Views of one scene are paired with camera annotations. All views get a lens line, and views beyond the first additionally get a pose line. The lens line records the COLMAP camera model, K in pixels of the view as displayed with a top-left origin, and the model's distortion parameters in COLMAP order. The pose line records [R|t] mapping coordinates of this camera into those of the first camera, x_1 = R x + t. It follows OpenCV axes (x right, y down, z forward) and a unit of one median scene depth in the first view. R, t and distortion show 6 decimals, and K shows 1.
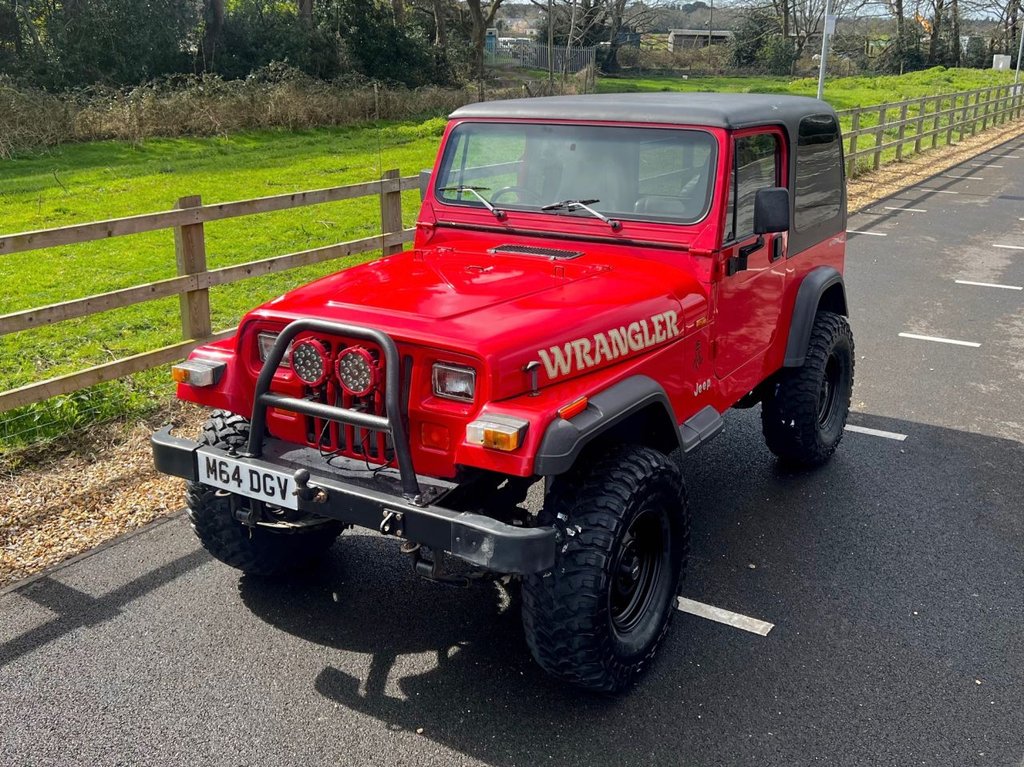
lens RADIAL K [[963.0, 0, 509.4], [0, 963.0, 359.1], [0, 0, 1]] dist [0.038844, -0.014312]
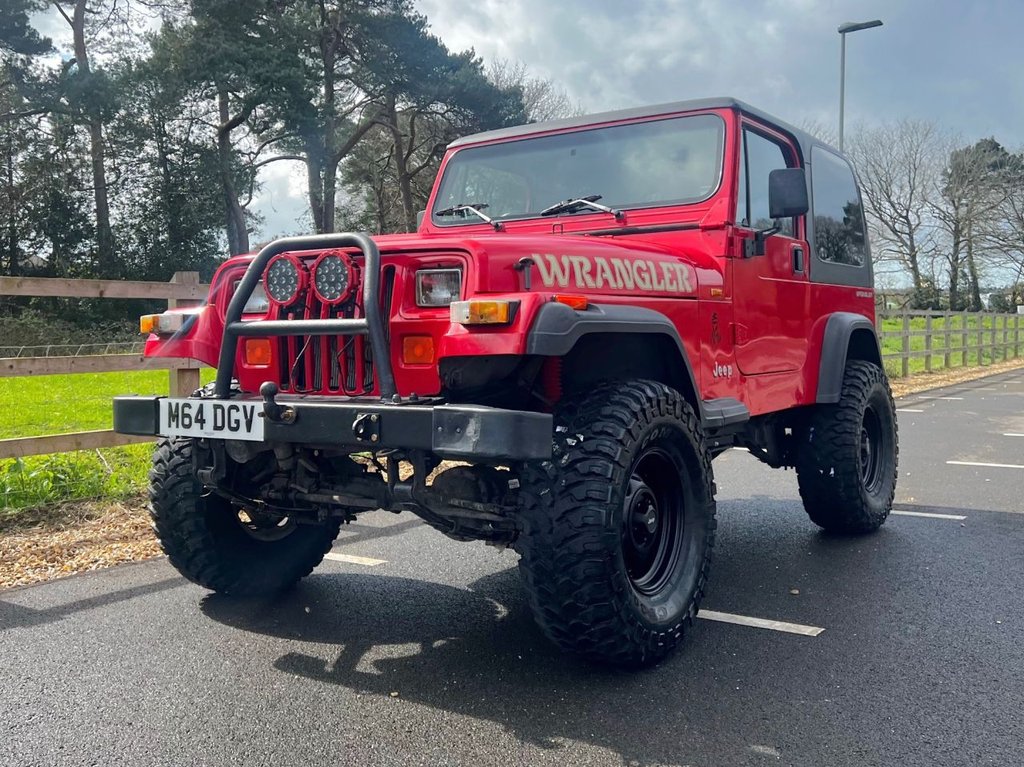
lens RADIAL K [[986.5, 0, 467.6], [0, 986.5, 382.3], [0, 0, 1]] dist [0.097170, -0.168994]
pose [[0.998234, -0.010119, -0.058542, 0.020856], [-0.004130, 0.971184, -0.238295, 0.306024], [0.059266, 0.238116, 0.969427, 0.110581]]
